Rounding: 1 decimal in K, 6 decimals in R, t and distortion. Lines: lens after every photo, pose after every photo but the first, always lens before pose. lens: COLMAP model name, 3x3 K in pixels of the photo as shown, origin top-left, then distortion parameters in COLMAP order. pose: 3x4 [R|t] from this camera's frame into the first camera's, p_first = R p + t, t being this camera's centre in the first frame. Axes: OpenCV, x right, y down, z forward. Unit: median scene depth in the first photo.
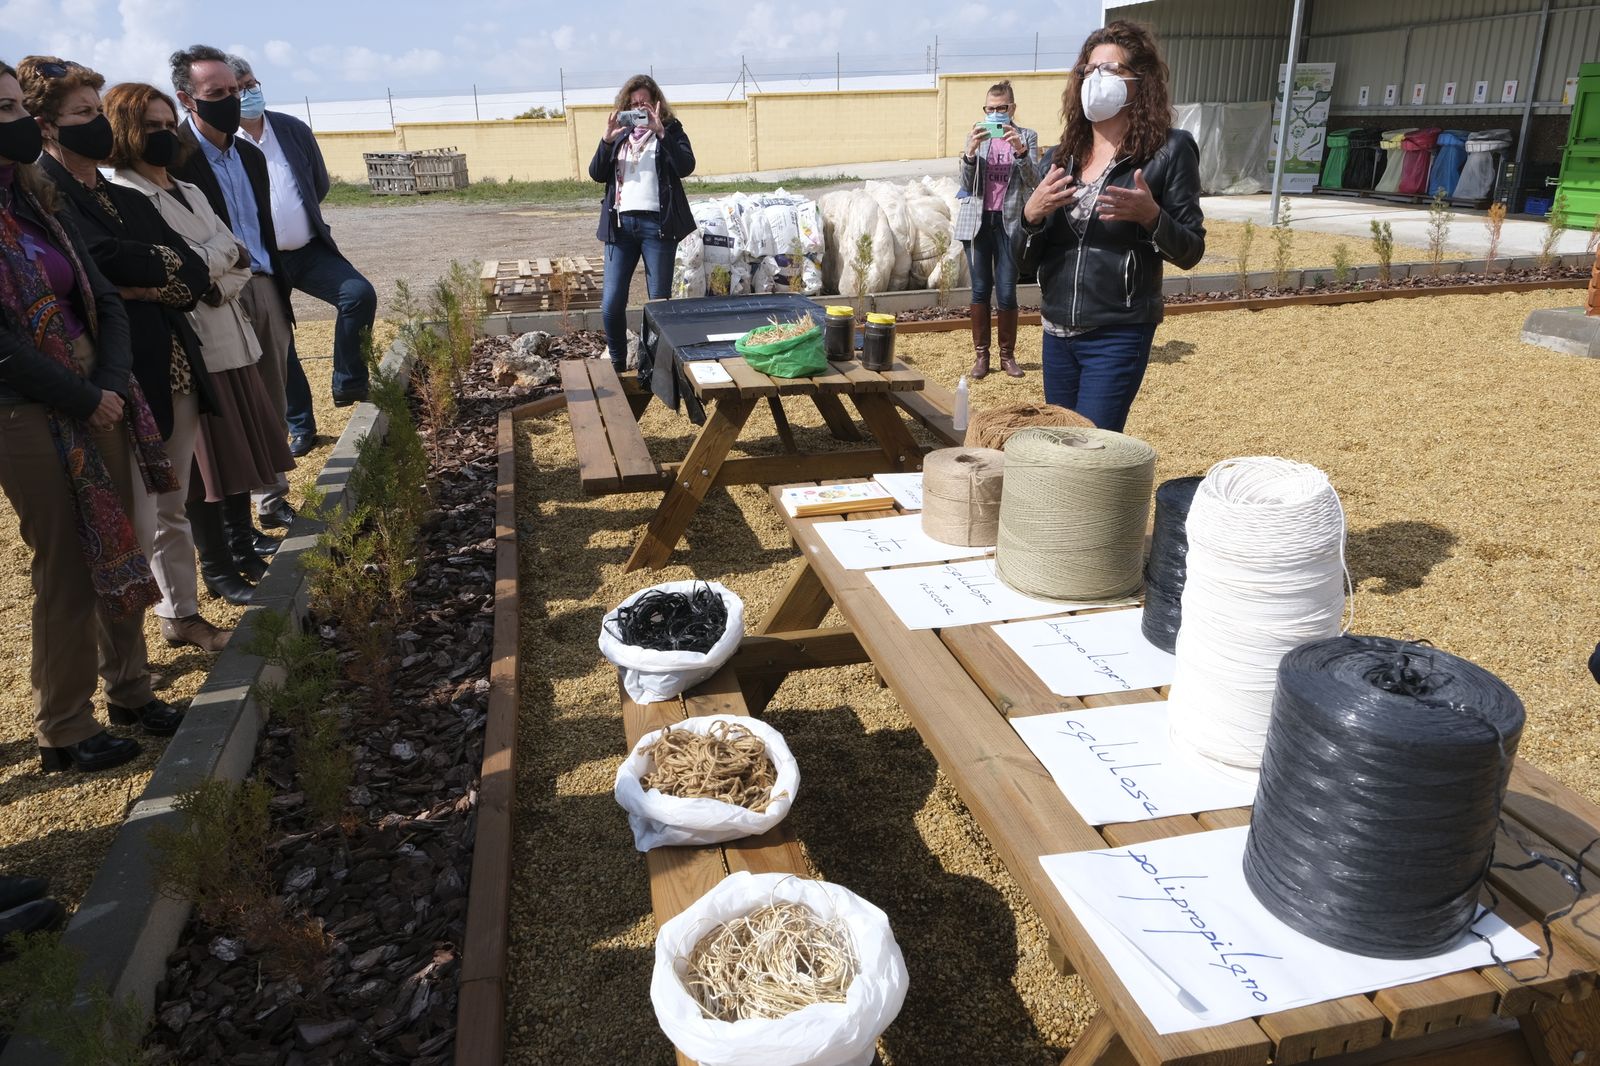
lens RADIAL K [[1123.6, 0, 831.0], [0, 1123.6, 535.2], [0, 0, 1]] dist [-0.008365, -0.004003]
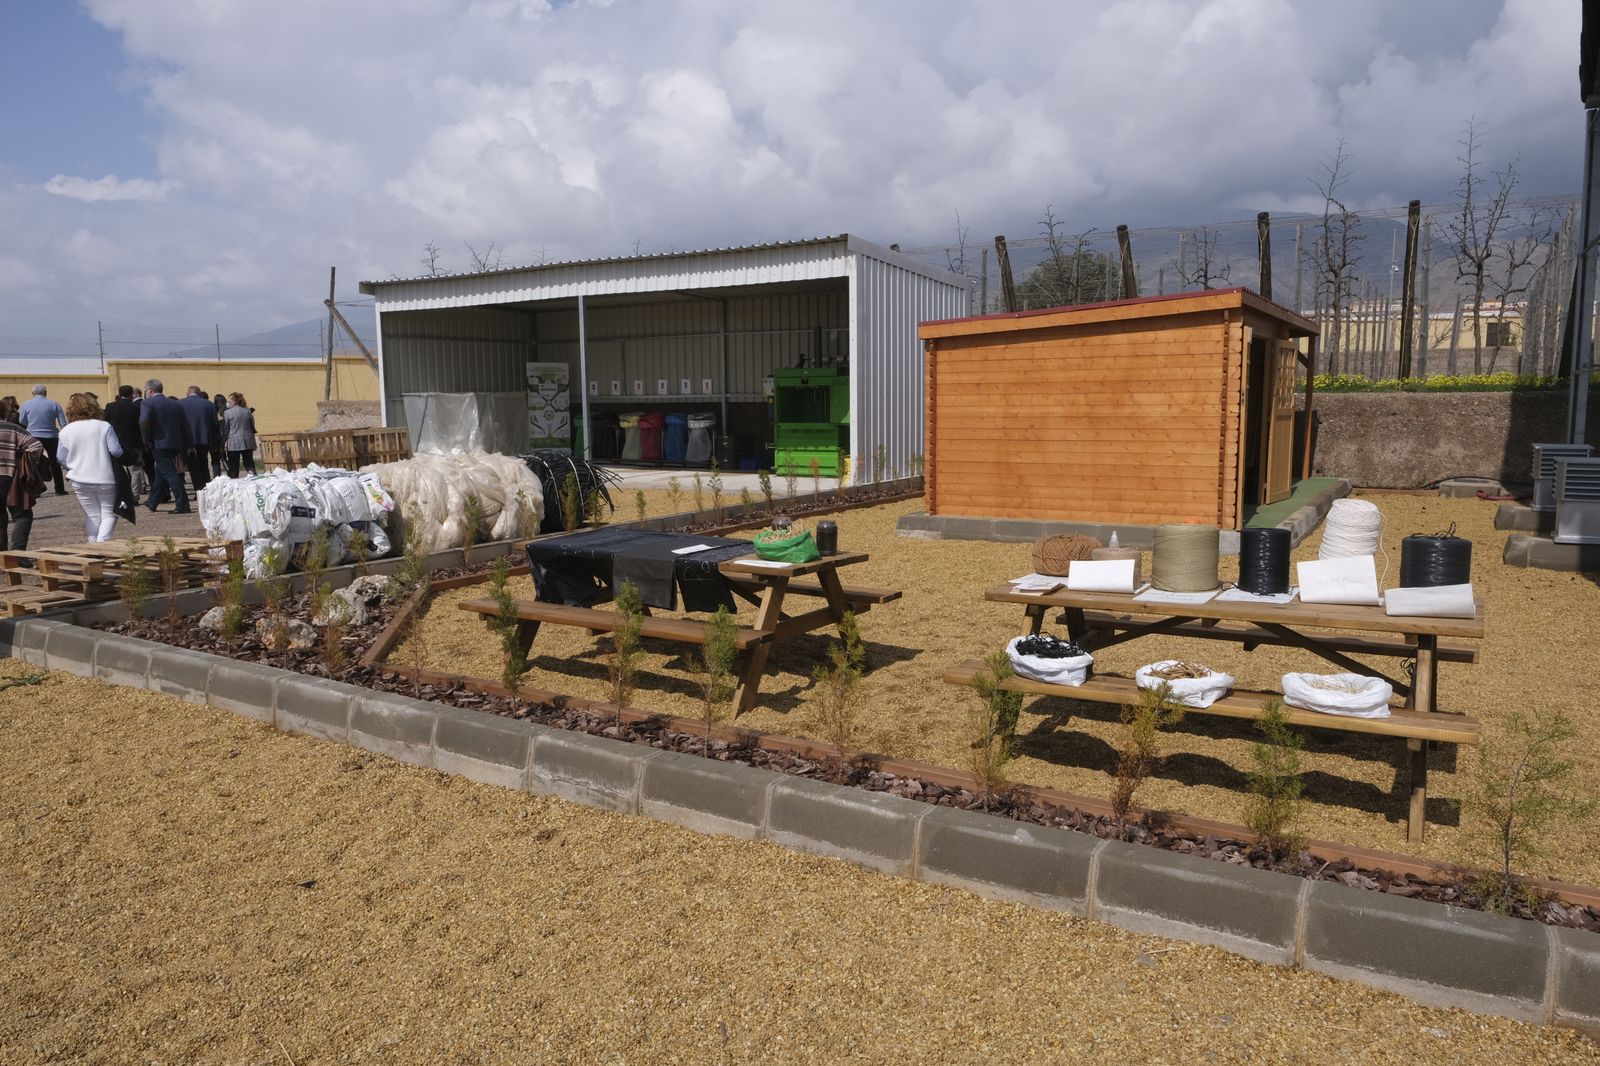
lens RADIAL K [[1123.6, 0, 831.0], [0, 1123.6, 535.2], [0, 0, 1]] dist [-0.008365, -0.004003]
pose [[0.700841, -0.075967, 0.709261, -0.288716], [0.244543, 0.959645, -0.138855, 0.011640], [-0.670090, 0.270761, 0.691135, -0.017796]]
